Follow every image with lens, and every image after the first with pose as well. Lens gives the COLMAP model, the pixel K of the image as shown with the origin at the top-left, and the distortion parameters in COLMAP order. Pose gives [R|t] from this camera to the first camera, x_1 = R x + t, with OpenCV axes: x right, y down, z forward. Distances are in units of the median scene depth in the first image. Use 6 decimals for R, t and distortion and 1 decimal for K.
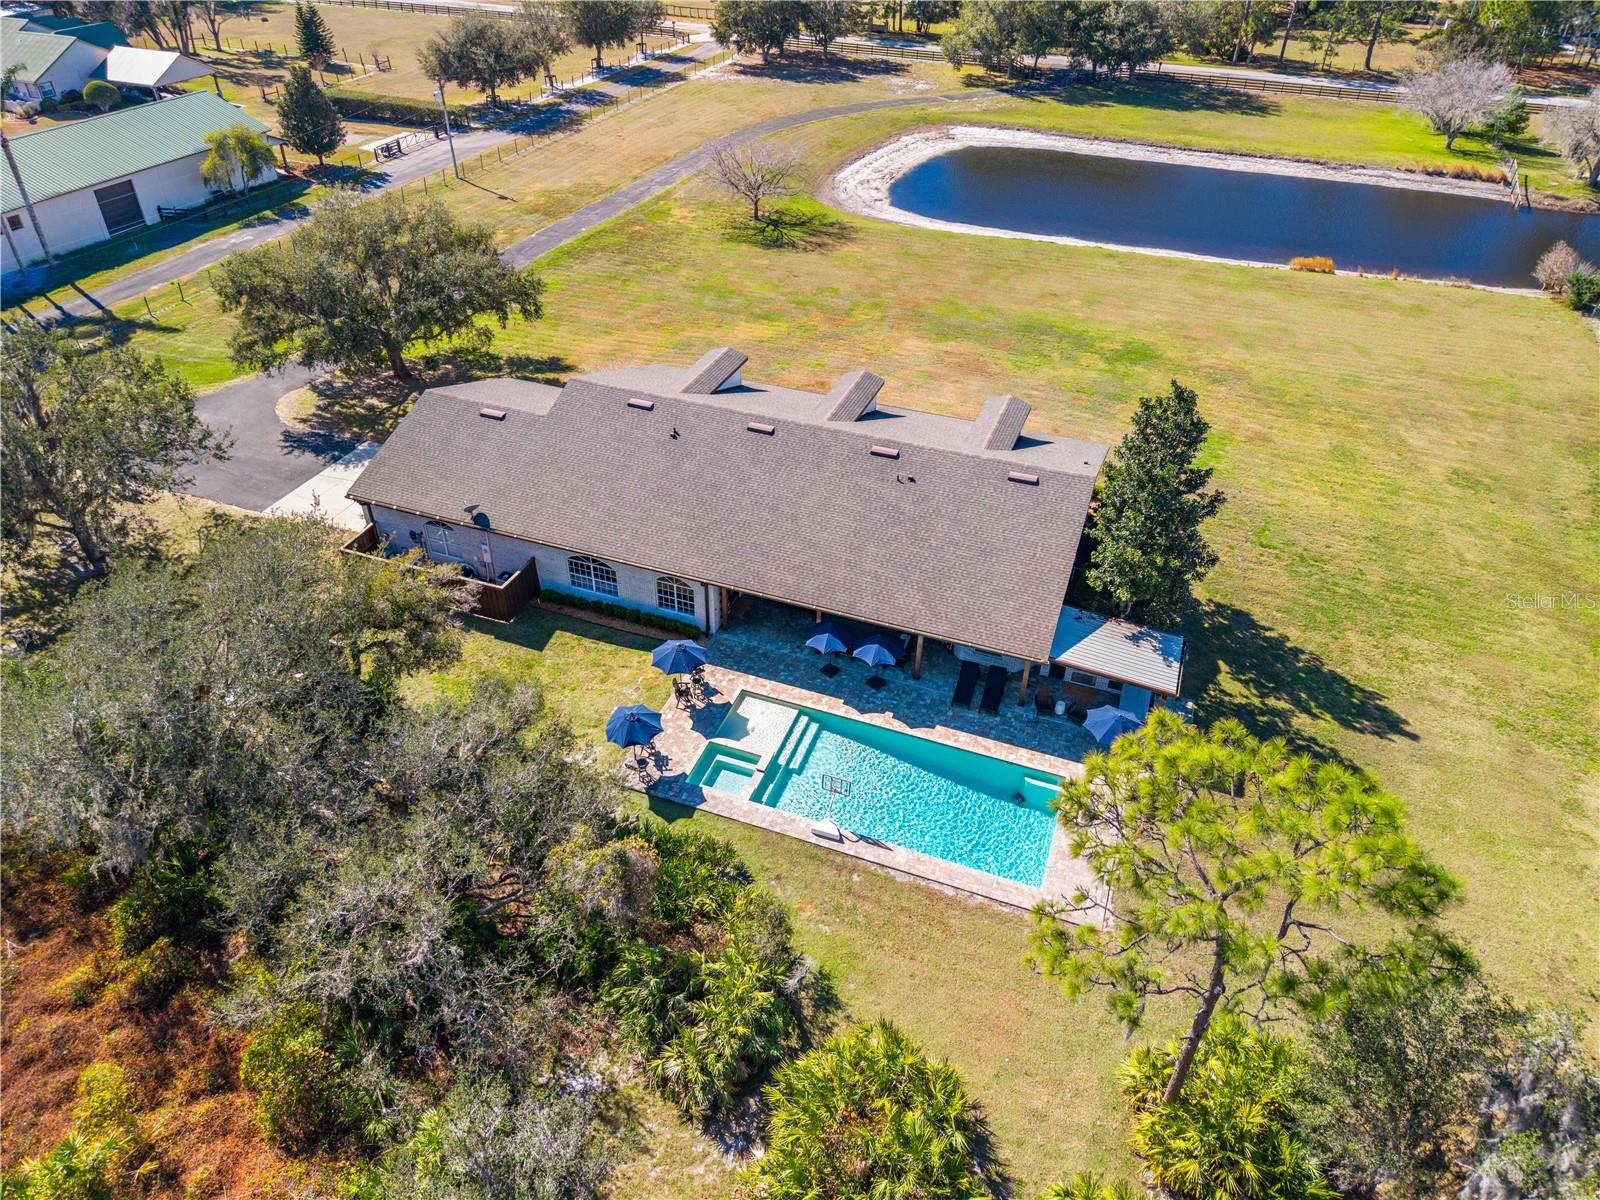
lens RADIAL K [[1070.0, 0, 799.1], [0, 1070.0, 590.5], [0, 0, 1]] dist [0.025333, -0.023001]
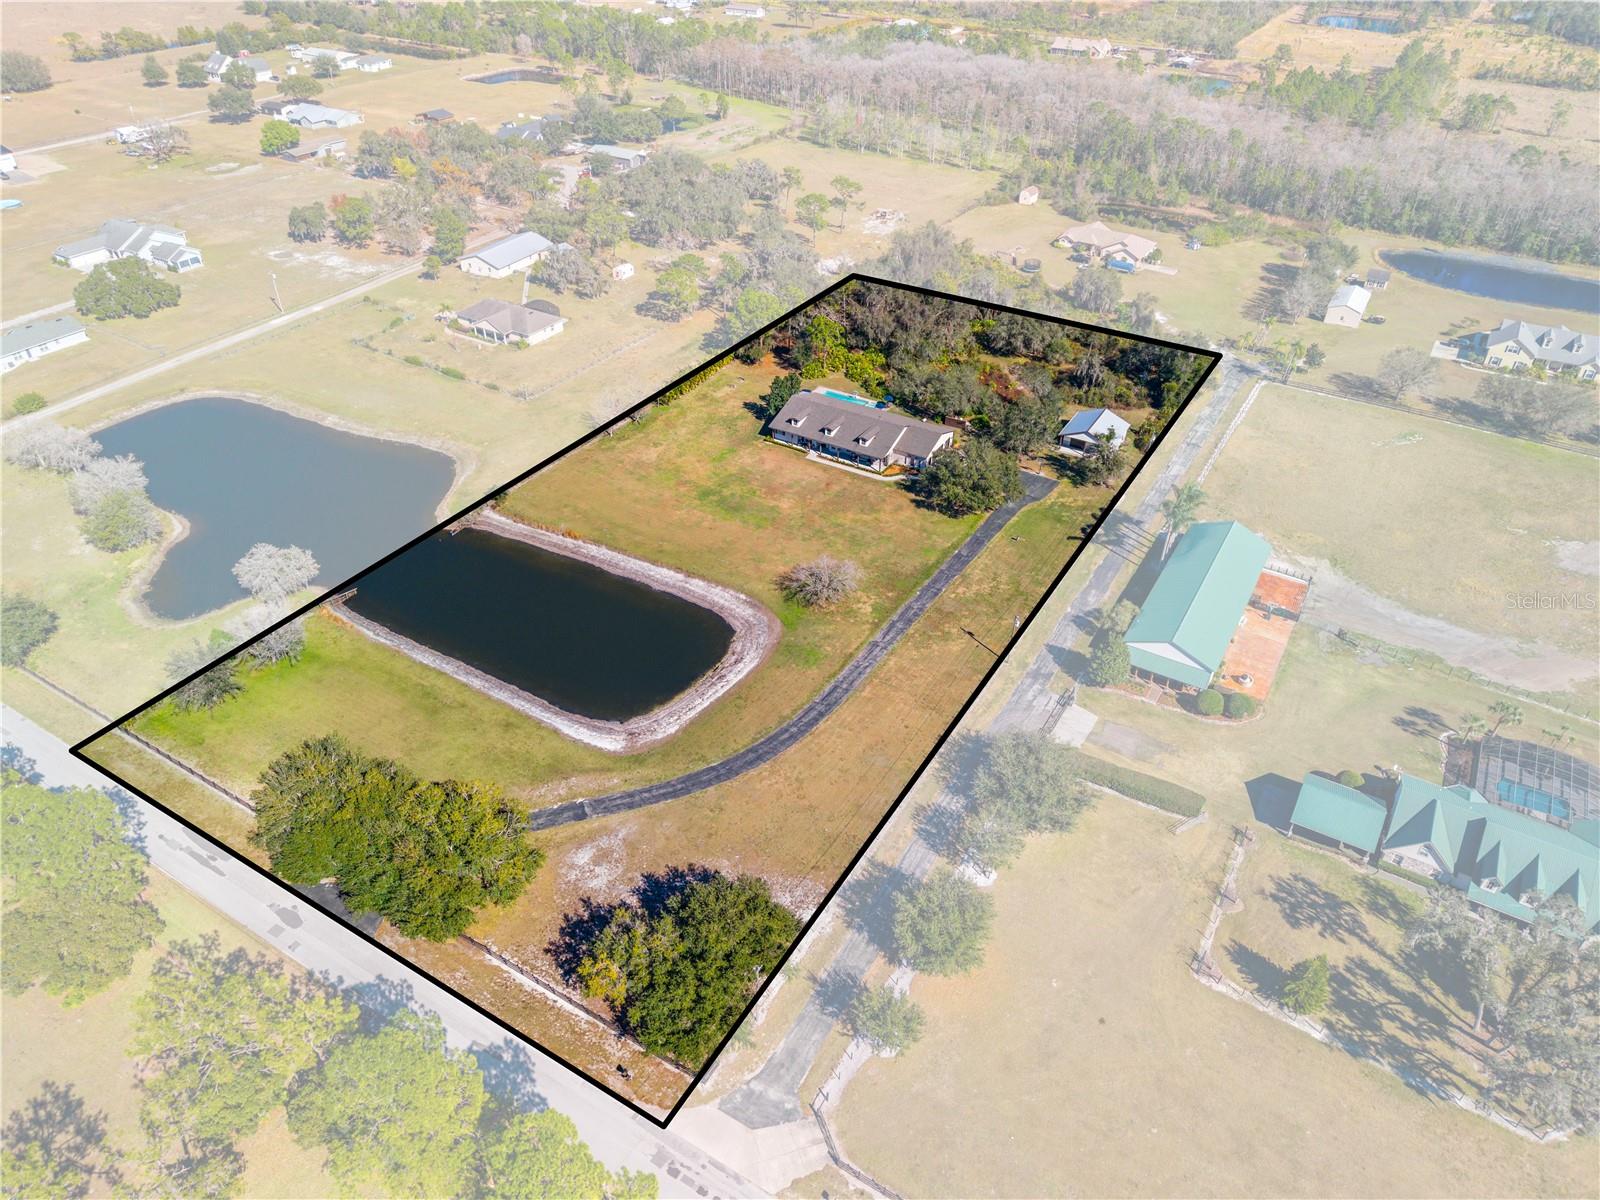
lens RADIAL K [[1070.0, 0, 801.3], [0, 1070.0, 600.8], [0, 0, 1]] dist [0.025333, -0.023001]
pose [[-0.983659, -0.128842, 0.125756, -0.494778], [0.081927, 0.301656, 0.949890, -4.480147], [-0.160321, 0.944671, -0.286171, 3.324232]]
